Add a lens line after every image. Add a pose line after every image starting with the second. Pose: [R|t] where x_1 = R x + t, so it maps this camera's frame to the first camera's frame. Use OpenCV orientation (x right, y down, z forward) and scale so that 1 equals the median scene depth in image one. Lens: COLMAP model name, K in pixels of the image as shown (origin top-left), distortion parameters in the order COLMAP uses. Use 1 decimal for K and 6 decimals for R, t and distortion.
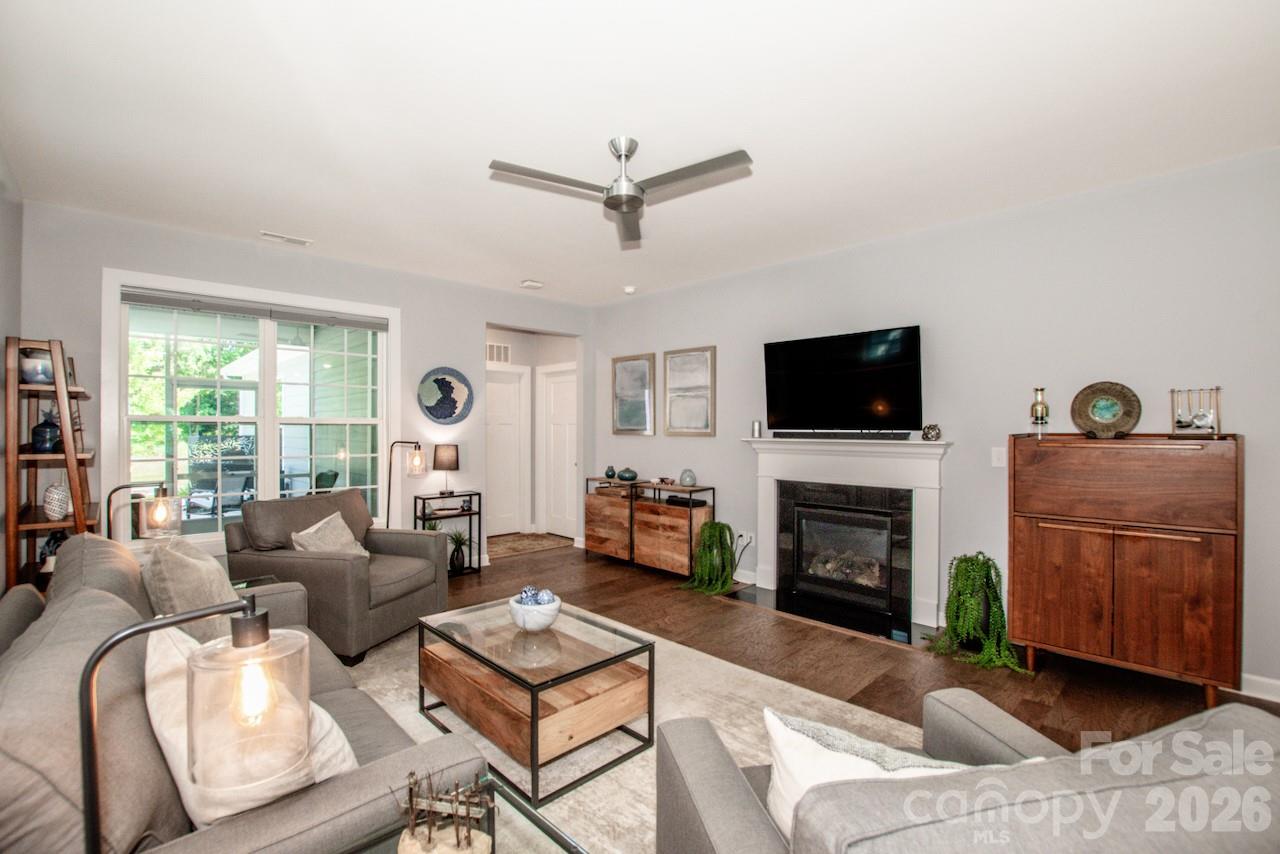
lens RADIAL K [[581.9, 0, 681.0], [0, 581.9, 429.0], [0, 0, 1]] dist [-0.030609, -0.000033]
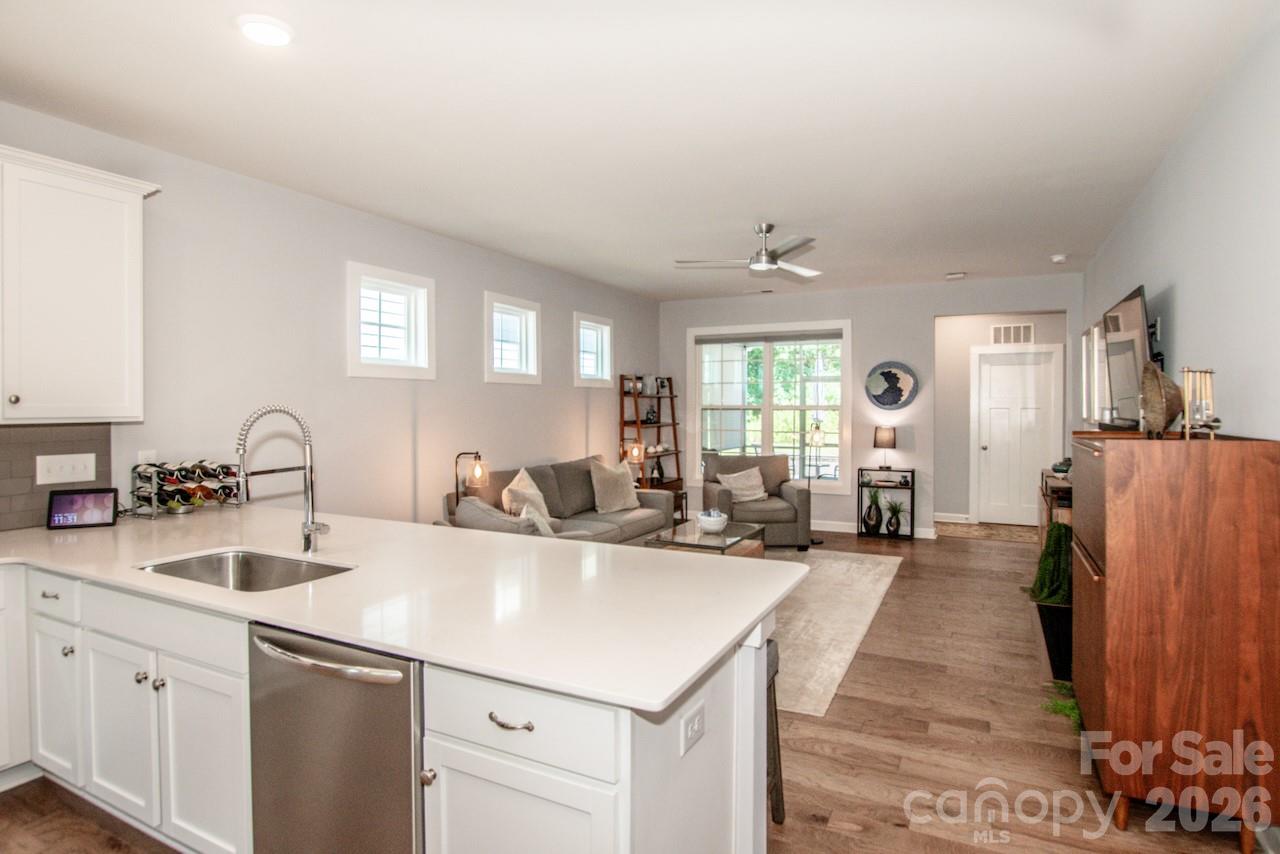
lens RADIAL K [[681.6, 0, 631.4], [0, 681.6, 419.6], [0, 0, 1]] dist [-0.001514, -0.000458]
pose [[0.312967, 0.019728, -0.949559, 0.767507], [-0.000631, 0.999788, 0.020564, -0.016655], [0.949764, -0.005837, 0.312913, 0.059756]]
